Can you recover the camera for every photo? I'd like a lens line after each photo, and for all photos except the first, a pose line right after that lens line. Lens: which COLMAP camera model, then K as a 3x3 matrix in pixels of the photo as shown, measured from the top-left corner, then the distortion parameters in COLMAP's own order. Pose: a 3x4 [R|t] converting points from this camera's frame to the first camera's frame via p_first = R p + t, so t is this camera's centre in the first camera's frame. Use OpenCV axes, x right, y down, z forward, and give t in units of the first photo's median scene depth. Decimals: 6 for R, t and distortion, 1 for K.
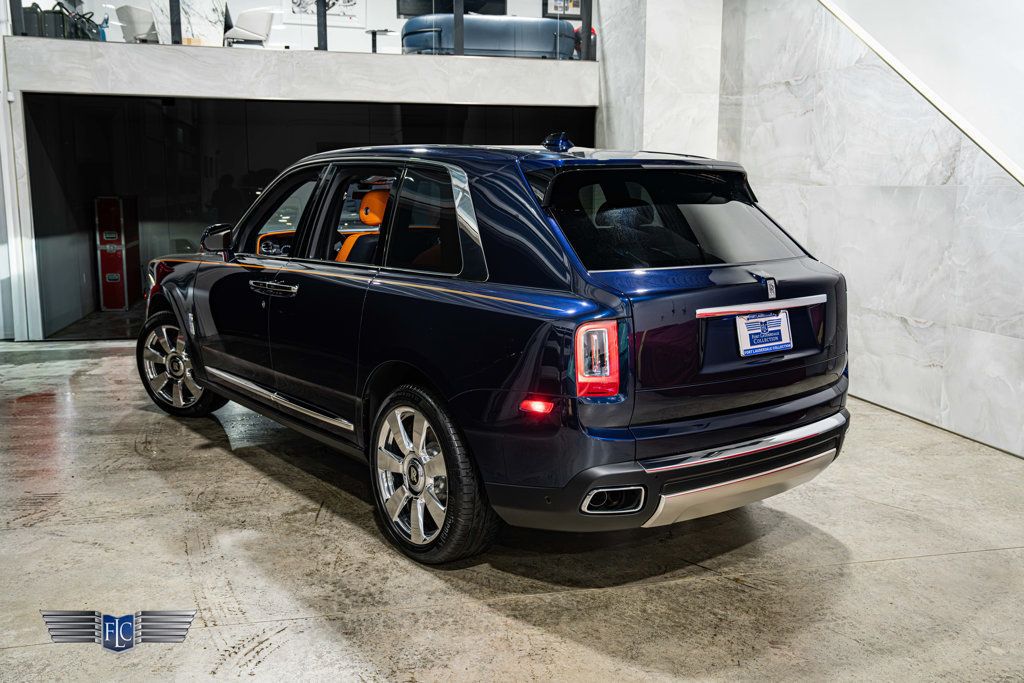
lens RADIAL K [[959.6, 0, 512.0], [0, 959.6, 341.5], [0, 0, 1]] dist [-0.004527, 0.054859]
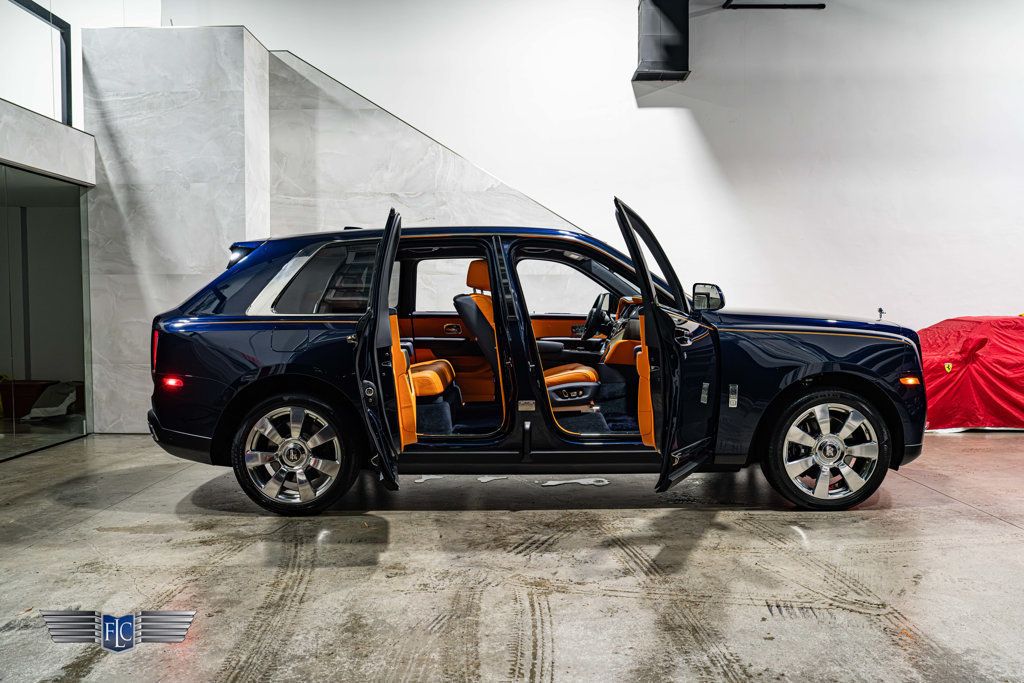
lens RADIAL K [[824.6, 0, 512.0], [0, 824.6, 341.5], [0, 0, 1]] dist [-0.044043, 0.004029]
pose [[0.227973, -0.046485, 0.972557, -0.676785], [0.161791, 0.986782, 0.009240, -0.058785], [-0.960131, 0.155244, 0.232481, 0.578146]]
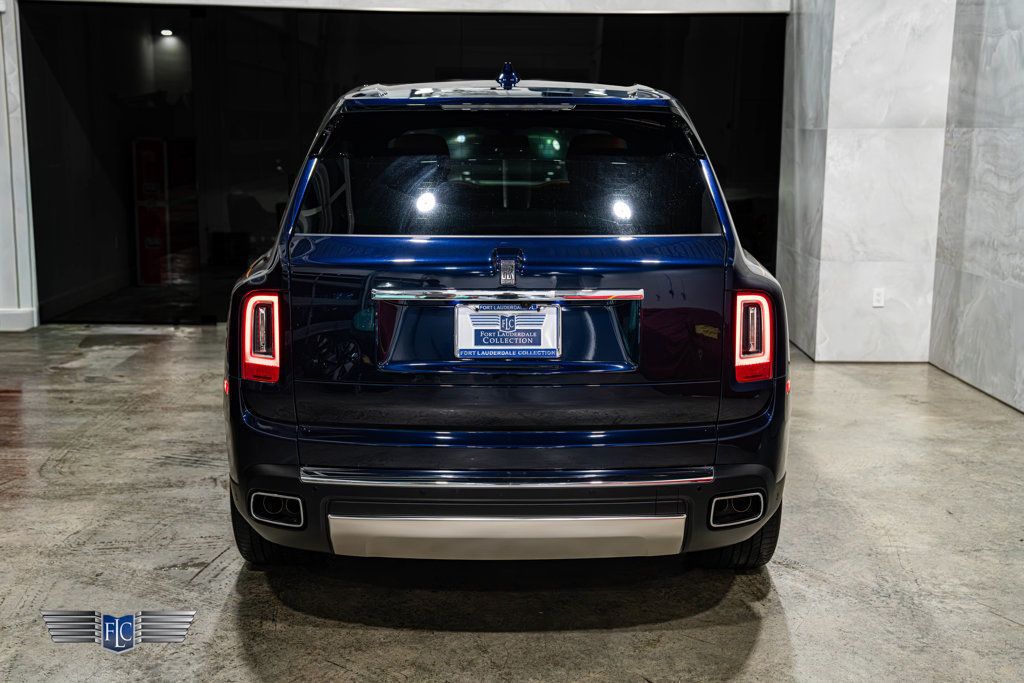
lens RADIAL K [[1310.9, 0, 508.3], [0, 1310.9, 344.4], [0, 0, 1]] dist [0.134688, 0.033003]
pose [[0.976190, 0.041495, -0.212910, 0.128368], [-0.040924, 0.999137, 0.007091, -0.006198], [0.213020, 0.001791, 0.977046, 0.028158]]
